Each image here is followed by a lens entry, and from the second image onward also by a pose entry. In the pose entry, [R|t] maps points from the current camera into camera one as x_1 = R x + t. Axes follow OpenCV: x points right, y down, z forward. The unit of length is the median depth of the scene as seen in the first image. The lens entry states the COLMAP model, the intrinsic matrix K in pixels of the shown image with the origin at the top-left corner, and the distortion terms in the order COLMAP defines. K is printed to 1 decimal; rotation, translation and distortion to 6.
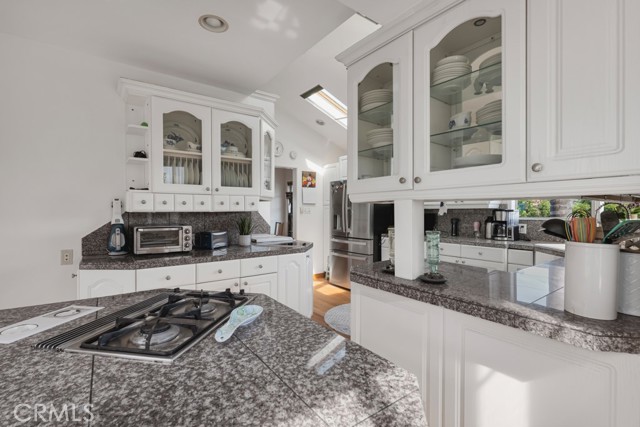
lens RADIAL K [[294.0, 0, 317.6], [0, 294.0, 210.5], [0, 0, 1]] dist [0.000210, -0.000479]
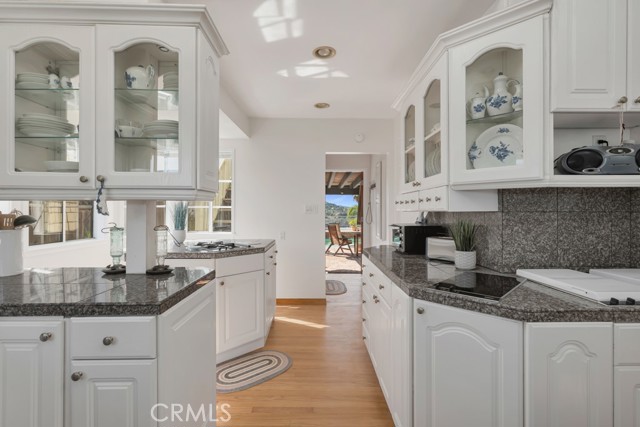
lens RADIAL K [[301.5, 0, 320.0], [0, 301.5, 213.5], [0, 0, 1]] dist [0.000101, -0.000326]
pose [[-0.586094, 0.007419, -0.810209, 0.478690], [0.000020, 0.999958, 0.009142, 0.002842], [0.810243, 0.005342, -0.586070, 1.266356]]
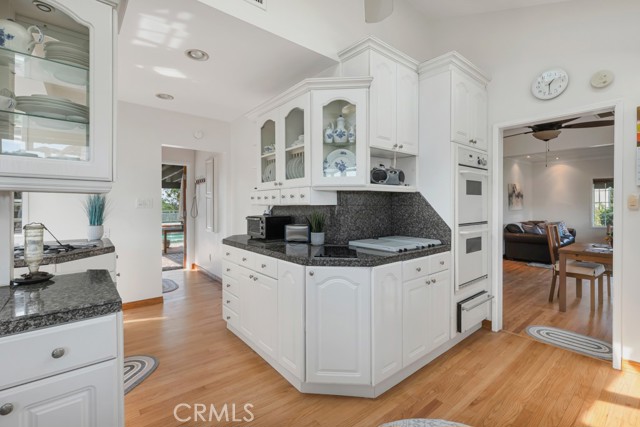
lens RADIAL K [[294.0, 0, 317.6], [0, 294.0, 210.5], [0, 0, 1]] dist [0.000210, -0.000479]
pose [[0.058367, 0.018522, -0.998123, 0.693684], [0.002122, 0.999823, 0.018677, 0.004282], [0.998293, -0.003208, 0.058317, 1.071223]]
